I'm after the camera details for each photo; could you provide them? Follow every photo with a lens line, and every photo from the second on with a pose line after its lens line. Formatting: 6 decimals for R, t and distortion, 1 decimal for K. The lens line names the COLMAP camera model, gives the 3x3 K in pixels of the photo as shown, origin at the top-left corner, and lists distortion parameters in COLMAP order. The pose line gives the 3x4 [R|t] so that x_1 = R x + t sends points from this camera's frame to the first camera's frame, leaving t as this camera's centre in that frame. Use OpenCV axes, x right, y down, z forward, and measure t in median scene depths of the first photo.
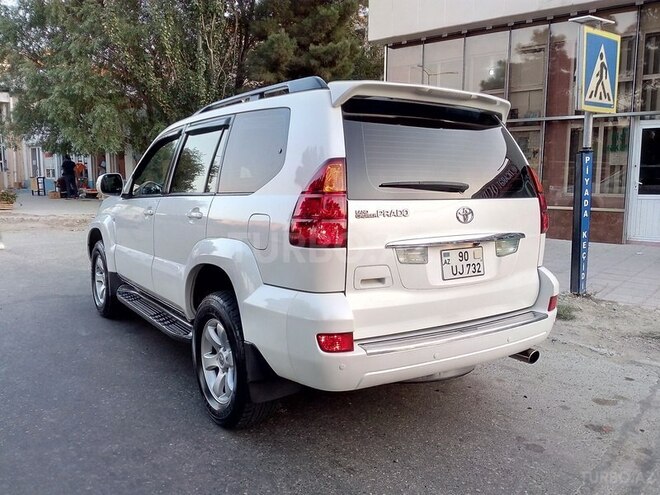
lens RADIAL K [[561.2, 0, 340.1], [0, 561.2, 246.7], [0, 0, 1]] dist [0.073710, -0.124852]
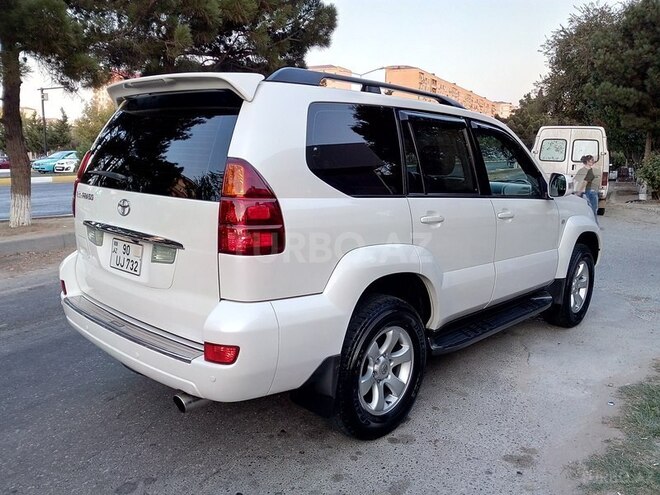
lens RADIAL K [[561.2, 0, 340.1], [0, 561.2, 246.7], [0, 0, 1]] dist [0.073710, -0.124852]
pose [[0.195828, 0.156761, -0.968028, 1.216724], [-0.142735, 0.981184, 0.130017, -0.165054], [0.970195, 0.112710, 0.214519, 1.127141]]
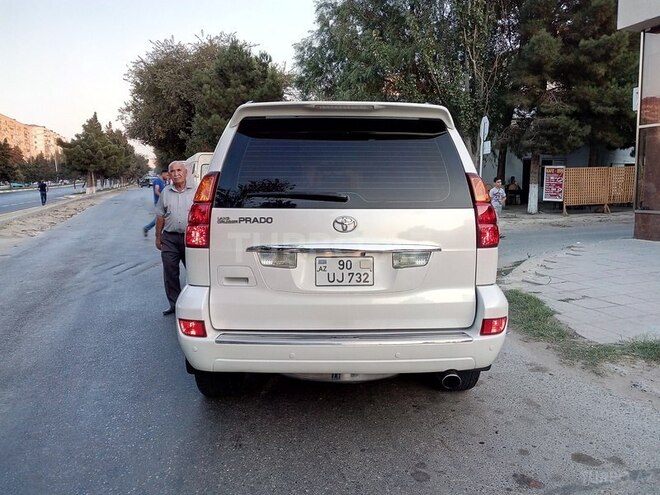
lens RADIAL K [[561.2, 0, 340.1], [0, 561.2, 246.7], [0, 0, 1]] dist [0.073710, -0.124852]
pose [[0.835826, 0.049544, -0.546754, 0.750012], [-0.057243, 0.998356, 0.002959, -0.017740], [0.546002, 0.028825, 0.837288, 0.143262]]
